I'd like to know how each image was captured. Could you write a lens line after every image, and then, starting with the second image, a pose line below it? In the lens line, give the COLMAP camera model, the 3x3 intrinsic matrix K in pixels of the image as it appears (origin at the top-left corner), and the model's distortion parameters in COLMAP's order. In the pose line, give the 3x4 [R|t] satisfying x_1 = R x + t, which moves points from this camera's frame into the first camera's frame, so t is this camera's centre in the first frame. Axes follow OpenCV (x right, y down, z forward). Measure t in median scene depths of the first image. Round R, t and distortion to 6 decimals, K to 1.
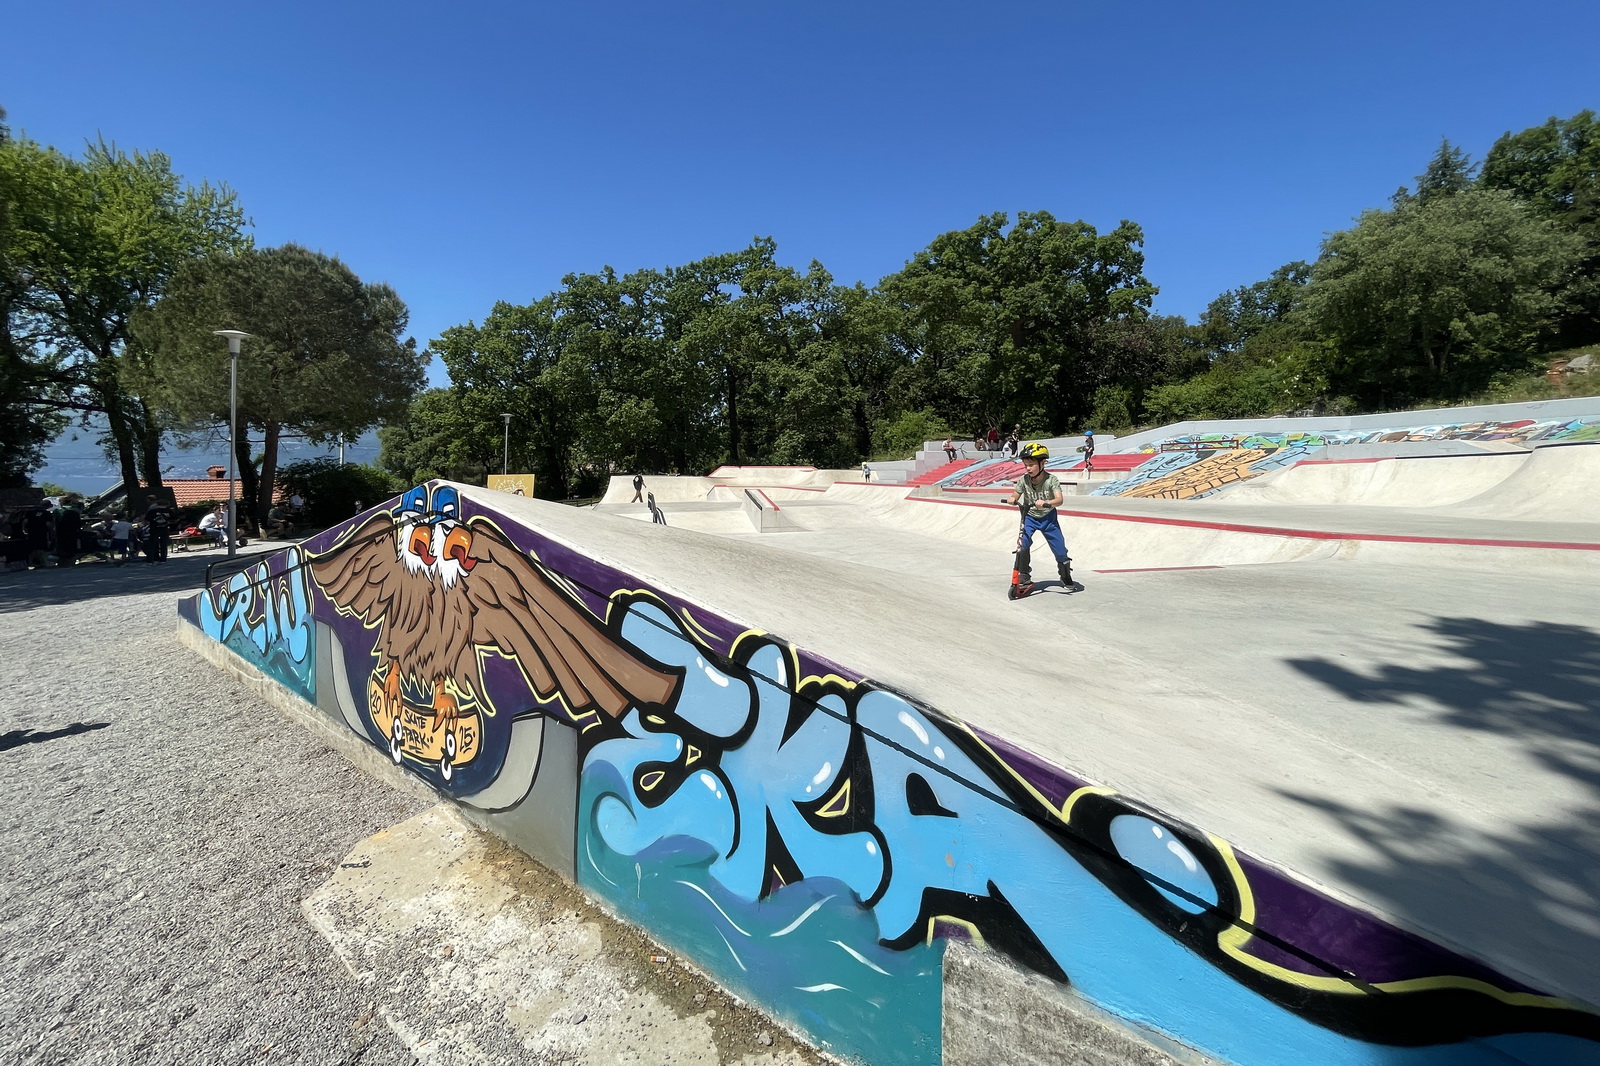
lens RADIAL K [[653.4, 0, 798.6], [0, 653.4, 477.0], [0, 0, 1]] dist [-0.001995, -0.000177]
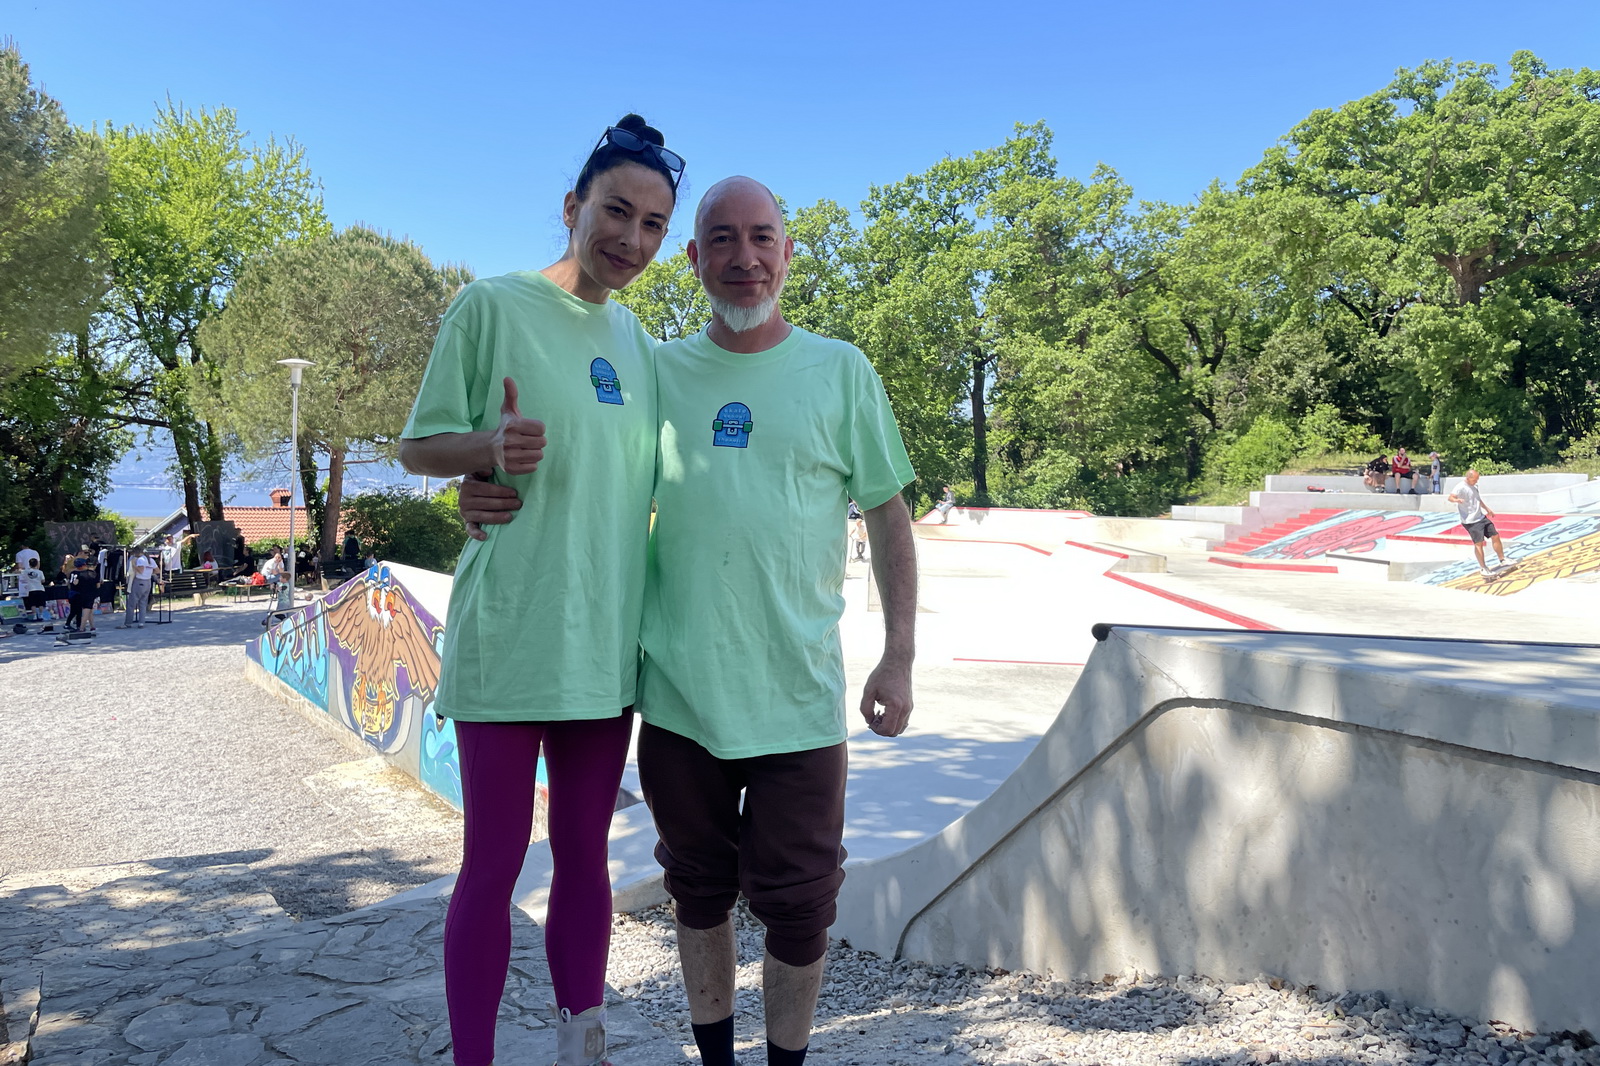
lens RADIAL K [[1187.2, 0, 800.0], [0, 1187.2, 533.0], [0, 0, 1]] dist [0.045901, -0.046245]
pose [[0.948908, 0.029536, -0.314167, 0.237347], [-0.023943, 0.999479, 0.021649, -0.027198], [0.314643, -0.013021, 0.949121, -0.259852]]
